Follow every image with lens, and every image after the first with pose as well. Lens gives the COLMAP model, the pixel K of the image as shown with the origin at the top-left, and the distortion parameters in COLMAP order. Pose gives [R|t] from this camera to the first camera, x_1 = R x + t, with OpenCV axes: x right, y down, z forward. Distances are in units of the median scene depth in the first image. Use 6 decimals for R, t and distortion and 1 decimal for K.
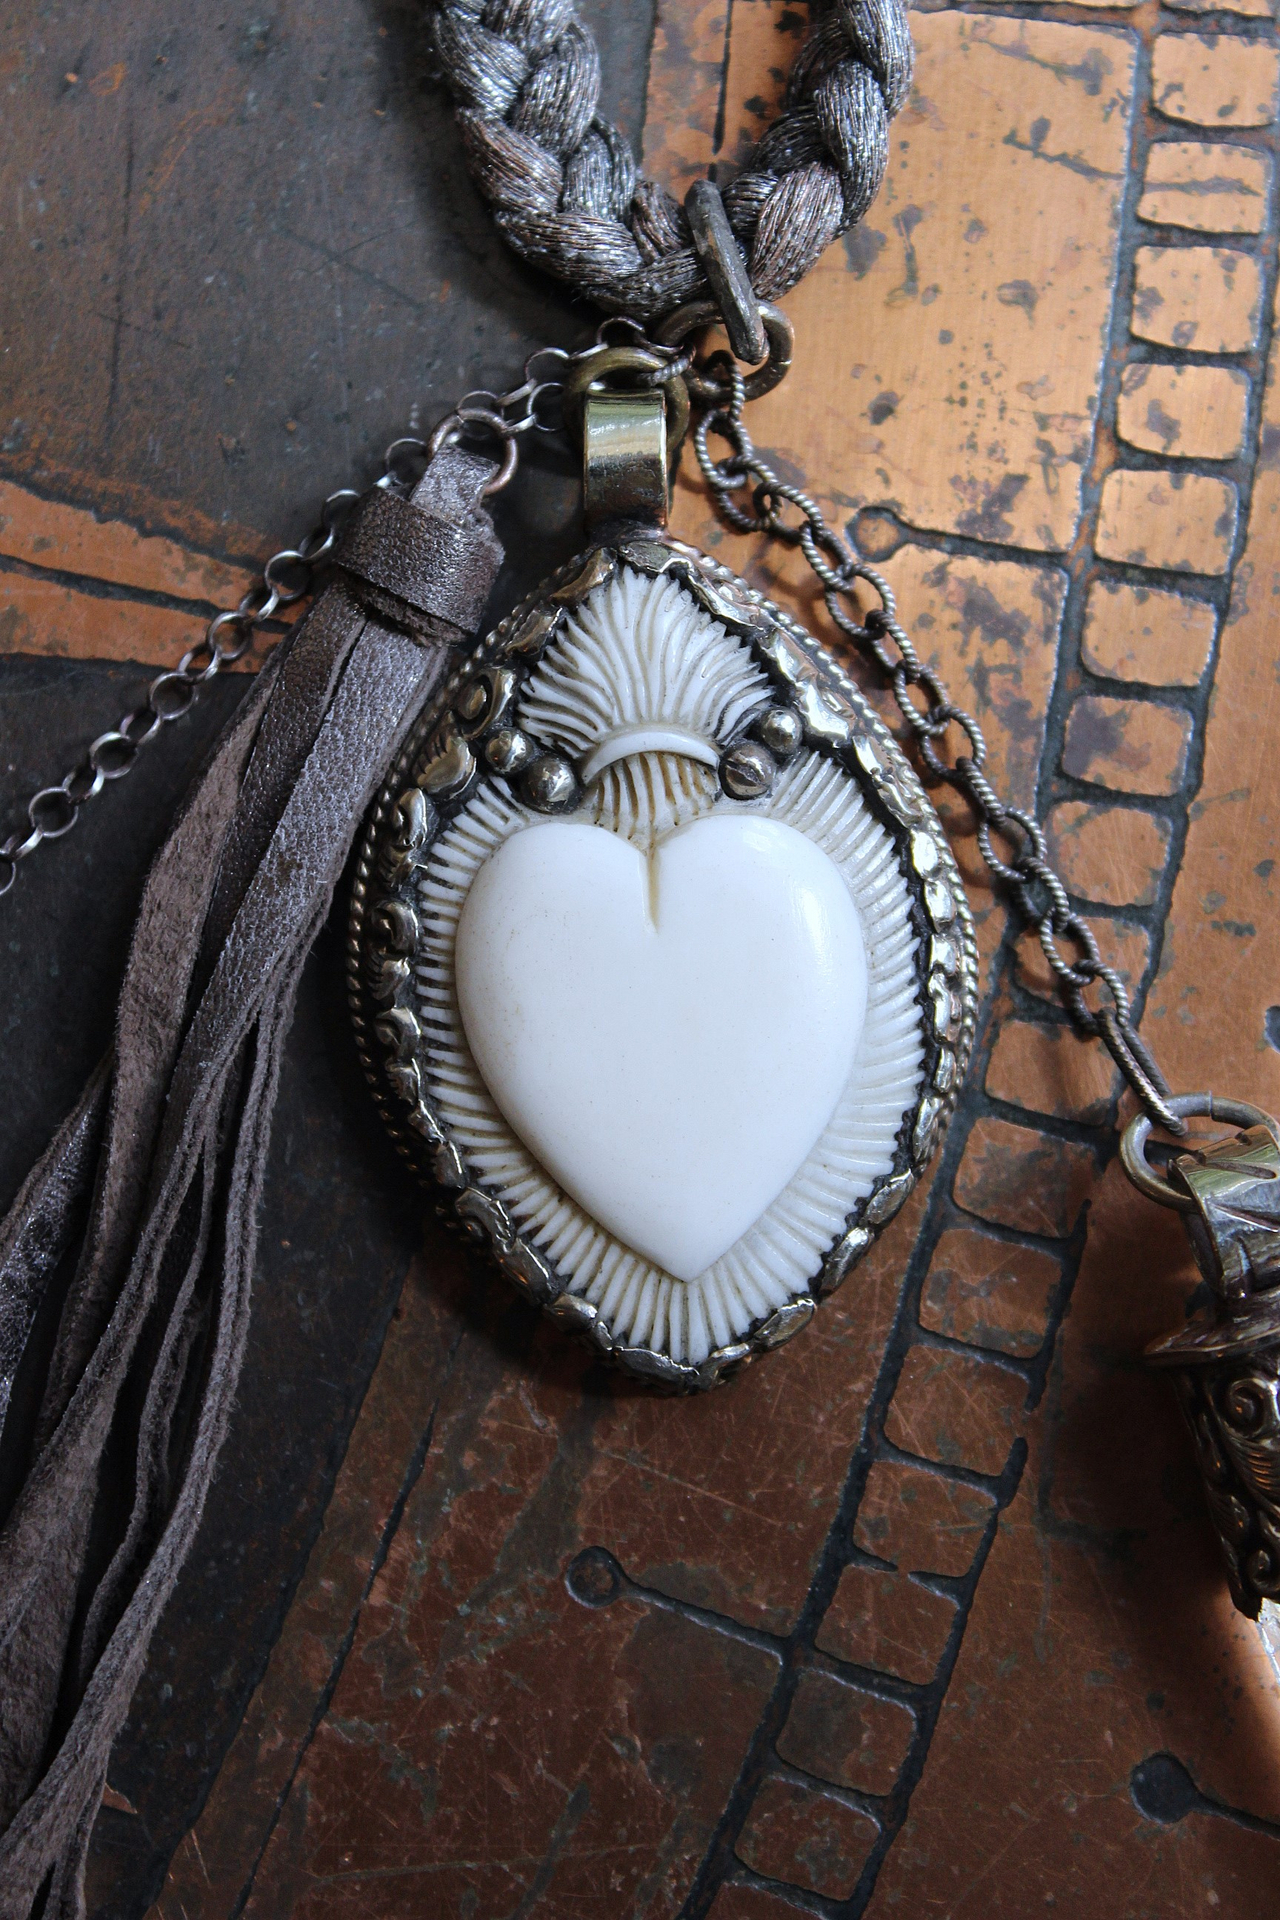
lens RADIAL K [[4250.5, 0, 636.0], [0, 4250.5, 922.1], [0, 0, 1]] dist [0.095486, 0.000000]
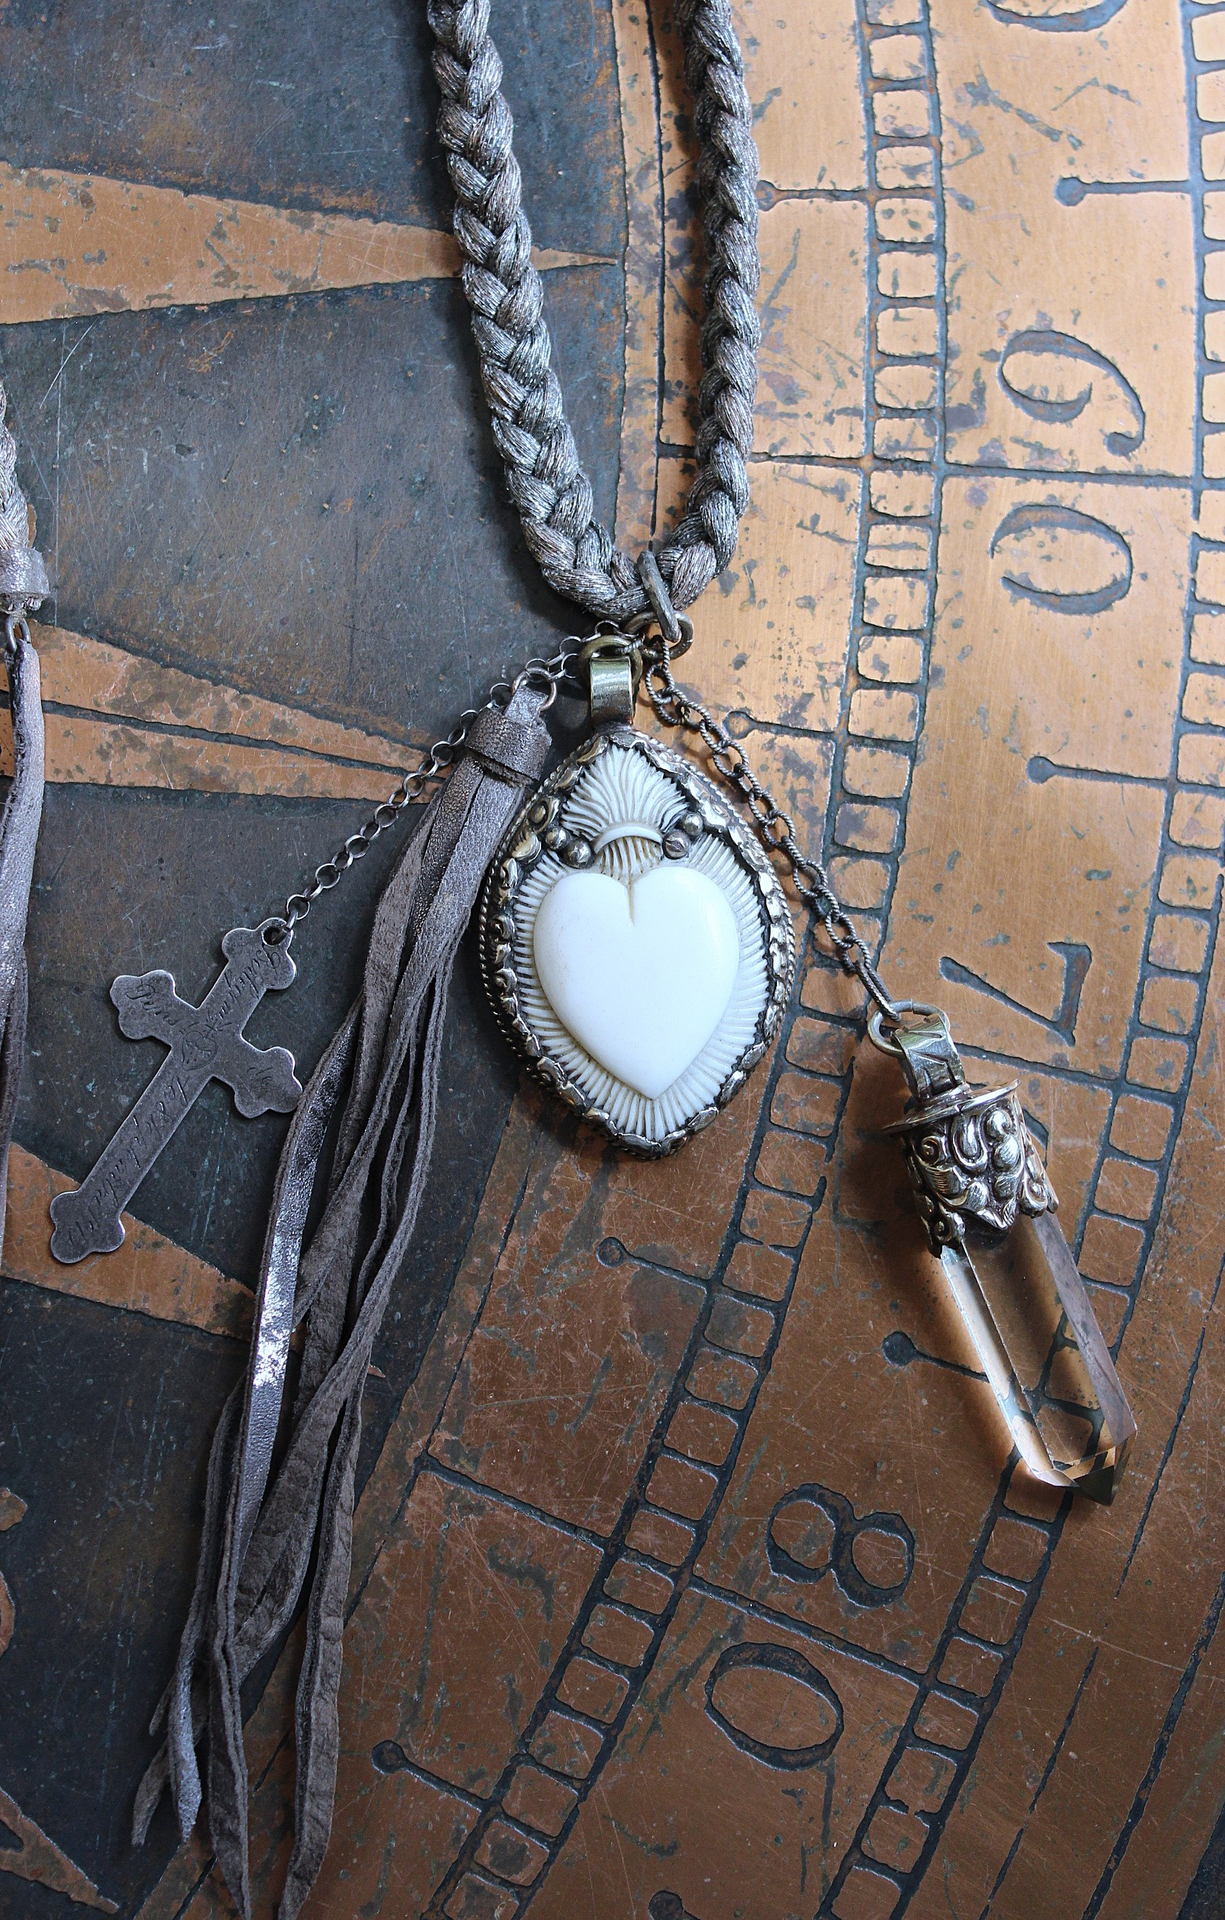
lens RADIAL K [[3339.6, 0, 673.0], [0, 3339.6, 949.4], [0, 0, 1]] dist [0.060780, 0.000000]
pose [[0.999440, -0.027648, 0.018851, -0.006340], [0.027968, 0.999466, -0.016924, 0.039408], [-0.018373, 0.017442, 0.999679, -0.561384]]
